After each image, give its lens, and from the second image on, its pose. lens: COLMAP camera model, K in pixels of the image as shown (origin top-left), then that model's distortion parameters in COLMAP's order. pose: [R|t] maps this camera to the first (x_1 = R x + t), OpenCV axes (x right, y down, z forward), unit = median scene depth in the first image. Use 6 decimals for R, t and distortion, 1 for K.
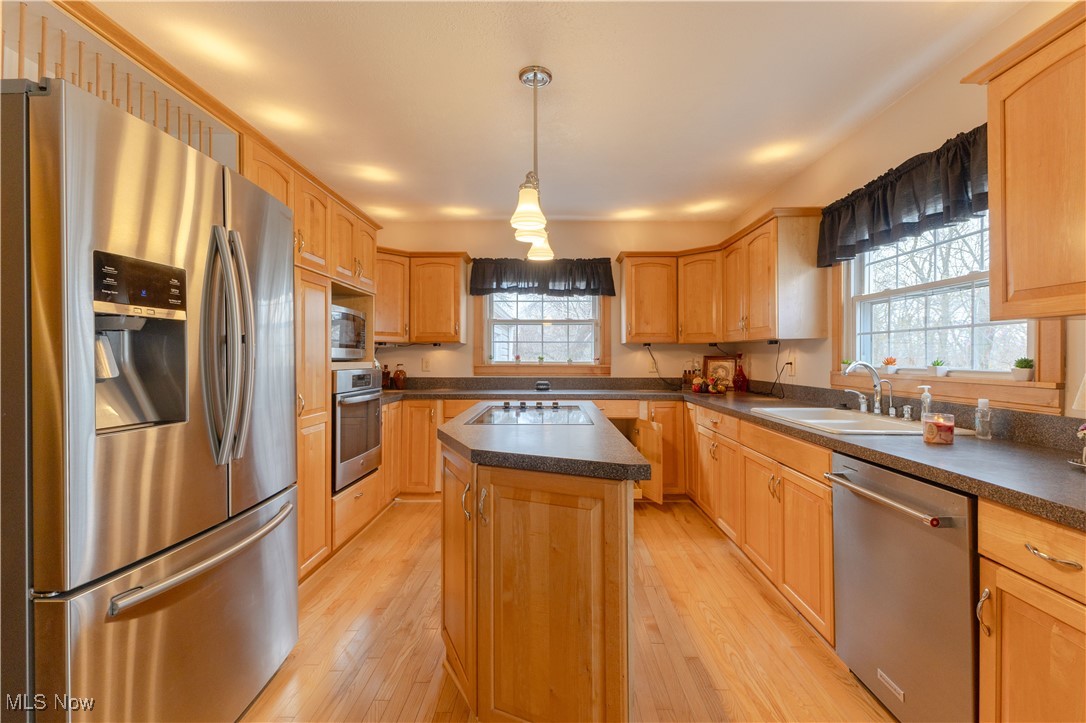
lens RADIAL K [[473.6, 0, 543.0], [0, 473.6, 361.5], [0, 0, 1]] dist [0.002054, 0.000043]
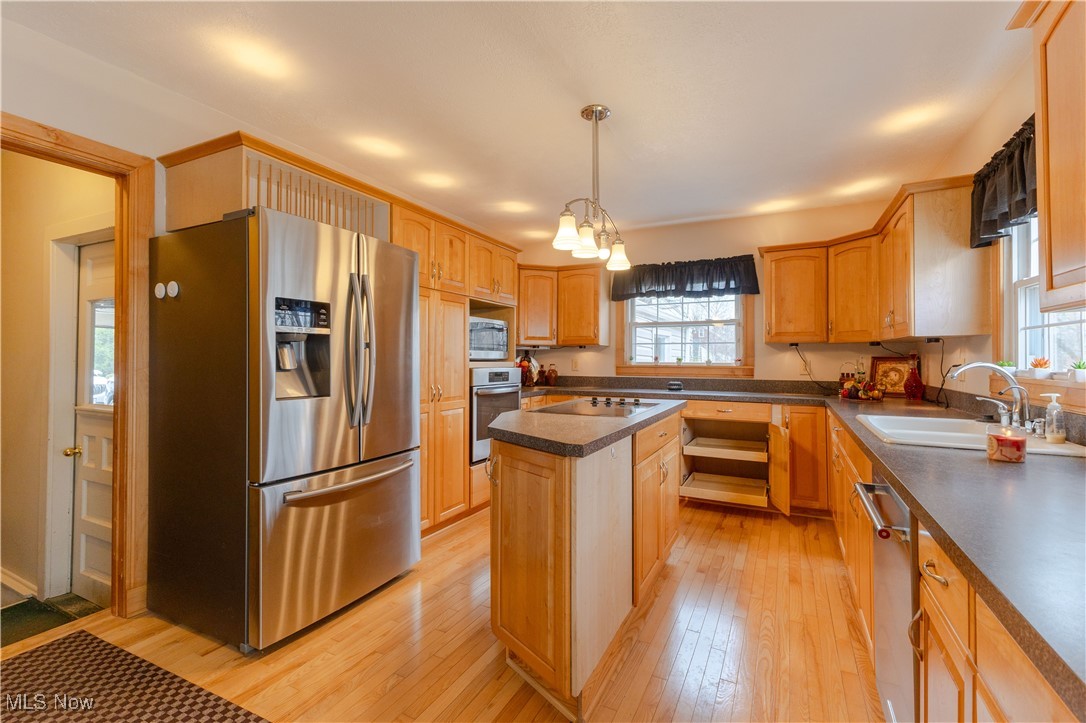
lens RADIAL K [[469.2, 0, 543.0], [0, 469.2, 361.5], [0, 0, 1]] dist [-0.000137, -0.000031]
pose [[0.896941, 0.003554, -0.442136, 0.208587], [-0.005030, 0.999985, -0.002166, 0.001923], [0.442122, 0.004167, 0.896945, -0.039950]]
